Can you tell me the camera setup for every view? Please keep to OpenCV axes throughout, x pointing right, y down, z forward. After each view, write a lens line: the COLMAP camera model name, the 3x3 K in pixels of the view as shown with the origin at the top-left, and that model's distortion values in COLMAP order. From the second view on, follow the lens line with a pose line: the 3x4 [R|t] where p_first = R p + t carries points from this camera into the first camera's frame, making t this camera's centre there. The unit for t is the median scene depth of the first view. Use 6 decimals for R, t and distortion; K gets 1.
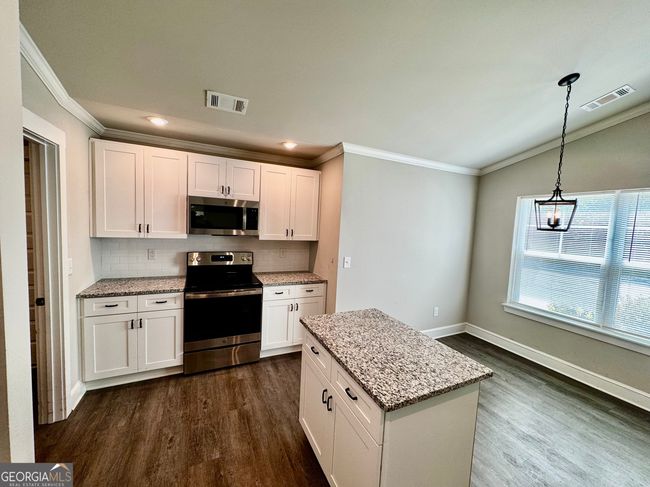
lens RADIAL K [[258.5, 0, 325.0], [0, 258.5, 243.5], [0, 0, 1]] dist [-0.001342, -0.000192]
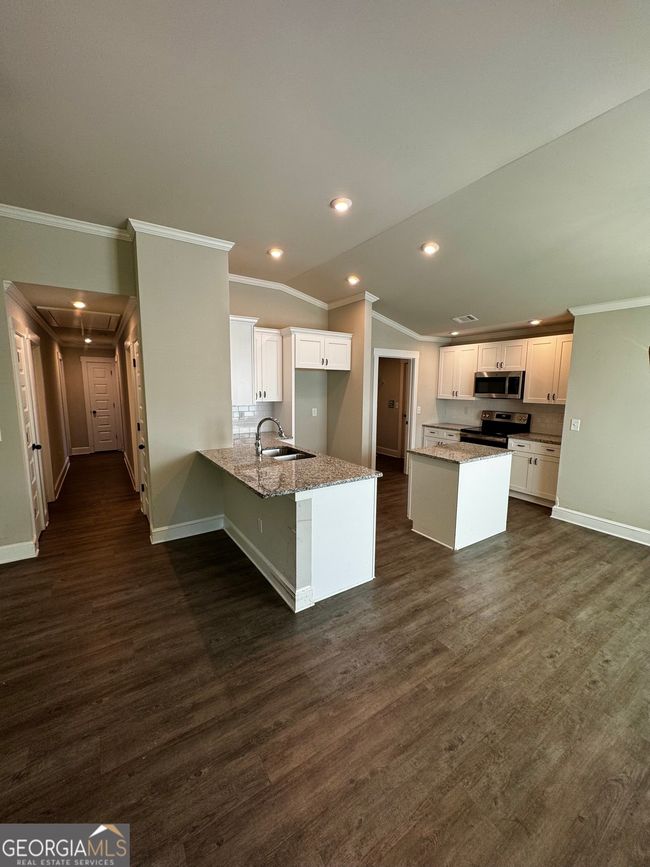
lens RADIAL K [[344.9, 0, 325.0], [0, 344.9, 433.5], [0, 0, 1]] dist [-0.001342, -0.000192]
pose [[0.129293, 0.092004, -0.987329, 1.334820], [-0.082445, 0.993236, 0.081758, 0.080168], [0.988173, 0.070829, 0.136004, -0.139157]]
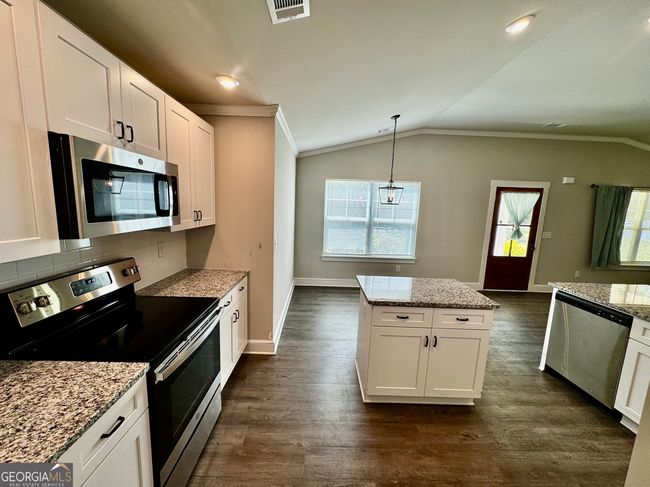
lens RADIAL K [[258.5, 0, 325.0], [0, 258.5, 243.5], [0, 0, 1]] dist [-0.001342, -0.000192]
pose [[0.421124, -0.165072, 0.891855, -0.681531], [0.054464, 0.986127, 0.156804, -0.066028], [-0.905367, -0.017460, 0.424272, 0.485987]]
